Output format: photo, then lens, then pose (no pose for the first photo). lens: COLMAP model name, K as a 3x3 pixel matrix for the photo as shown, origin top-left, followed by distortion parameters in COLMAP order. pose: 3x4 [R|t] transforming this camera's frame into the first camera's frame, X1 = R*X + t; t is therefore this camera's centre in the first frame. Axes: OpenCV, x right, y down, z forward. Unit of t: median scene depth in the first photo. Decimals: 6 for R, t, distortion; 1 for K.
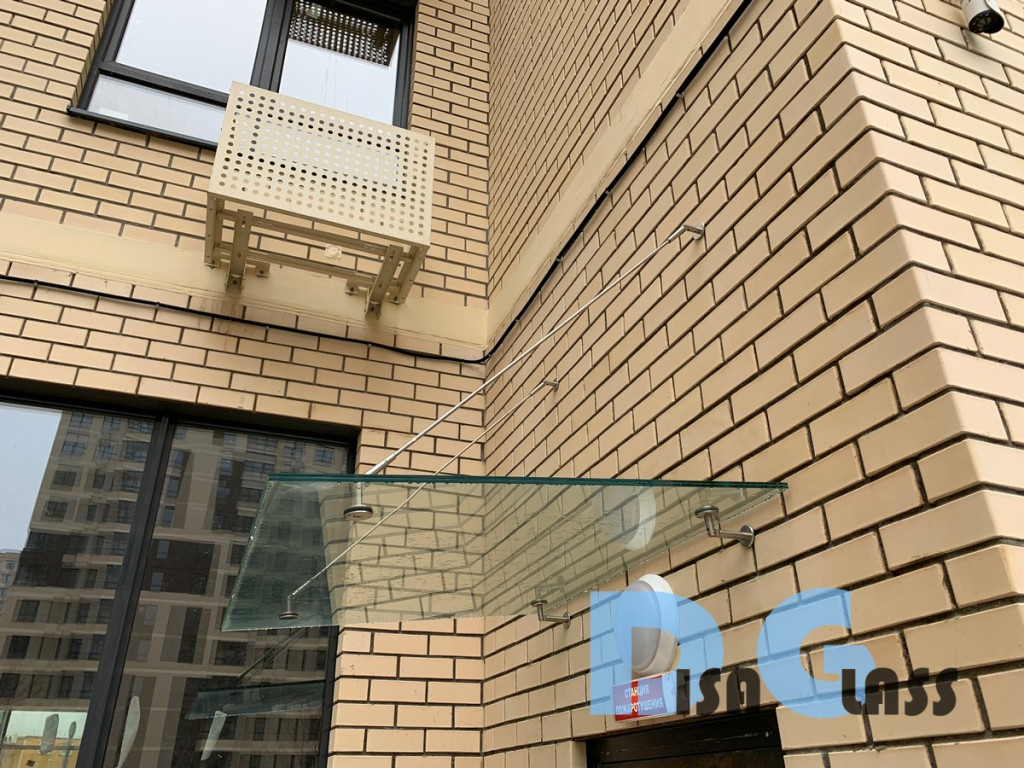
lens RADIAL K [[775.2, 0, 512.5], [0, 775.2, 377.0], [0, 0, 1]] dist [0.071984, -0.141926]
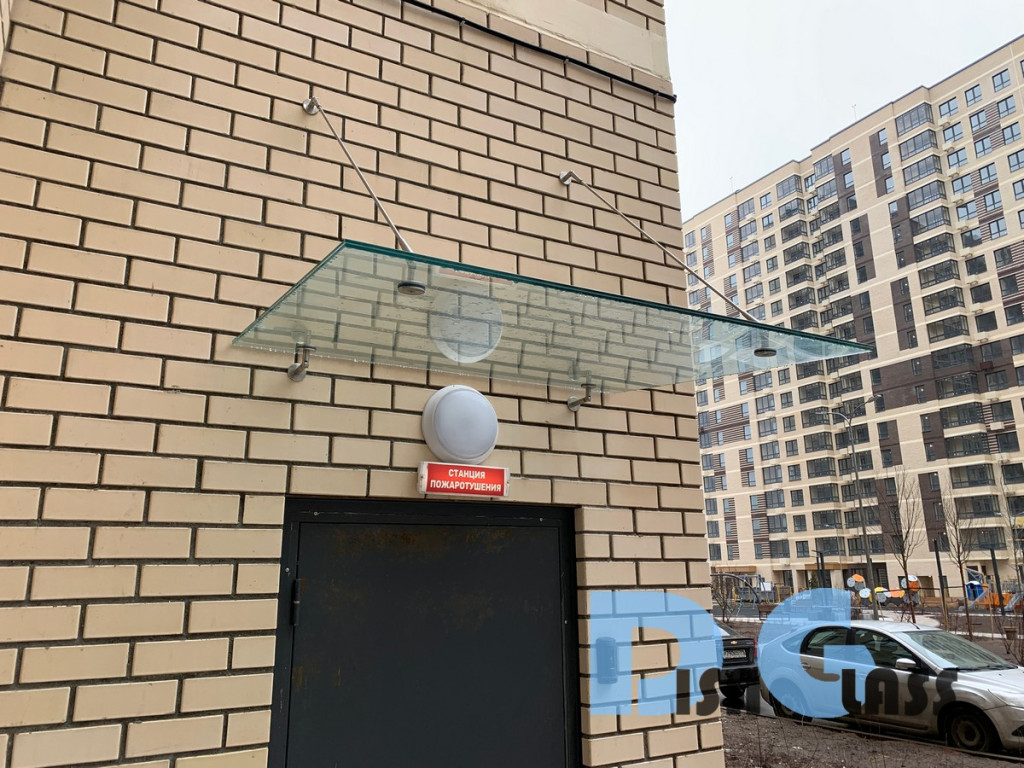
lens RADIAL K [[775.2, 0, 512.5], [0, 775.2, 377.0], [0, 0, 1]] dist [0.071984, -0.141926]
pose [[-0.140702, 0.267260, 0.953297, -0.796624], [-0.458781, 0.835655, -0.301993, 0.465209], [-0.877338, -0.479846, 0.005036, 0.768845]]
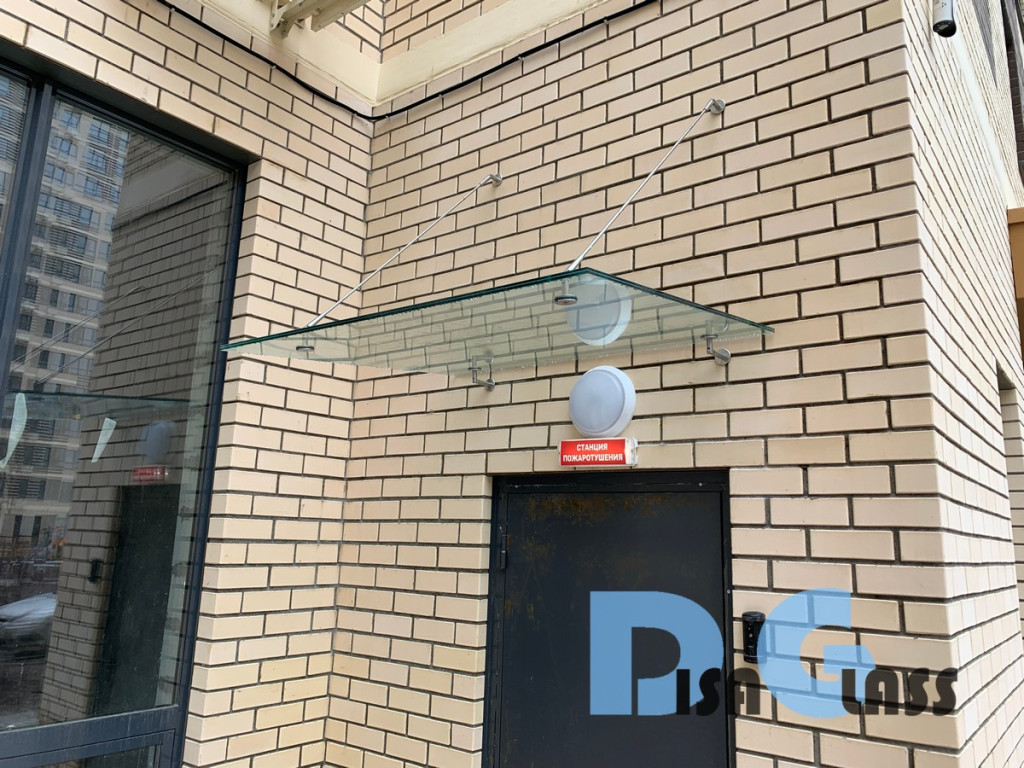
lens RADIAL K [[775.2, 0, 512.5], [0, 775.2, 377.0], [0, 0, 1]] dist [0.071984, -0.141926]
pose [[0.855486, 0.143038, 0.497679, -0.493826], [-0.284010, 0.933247, 0.219975, 0.024644], [-0.432993, -0.329531, 0.839003, -0.021059]]
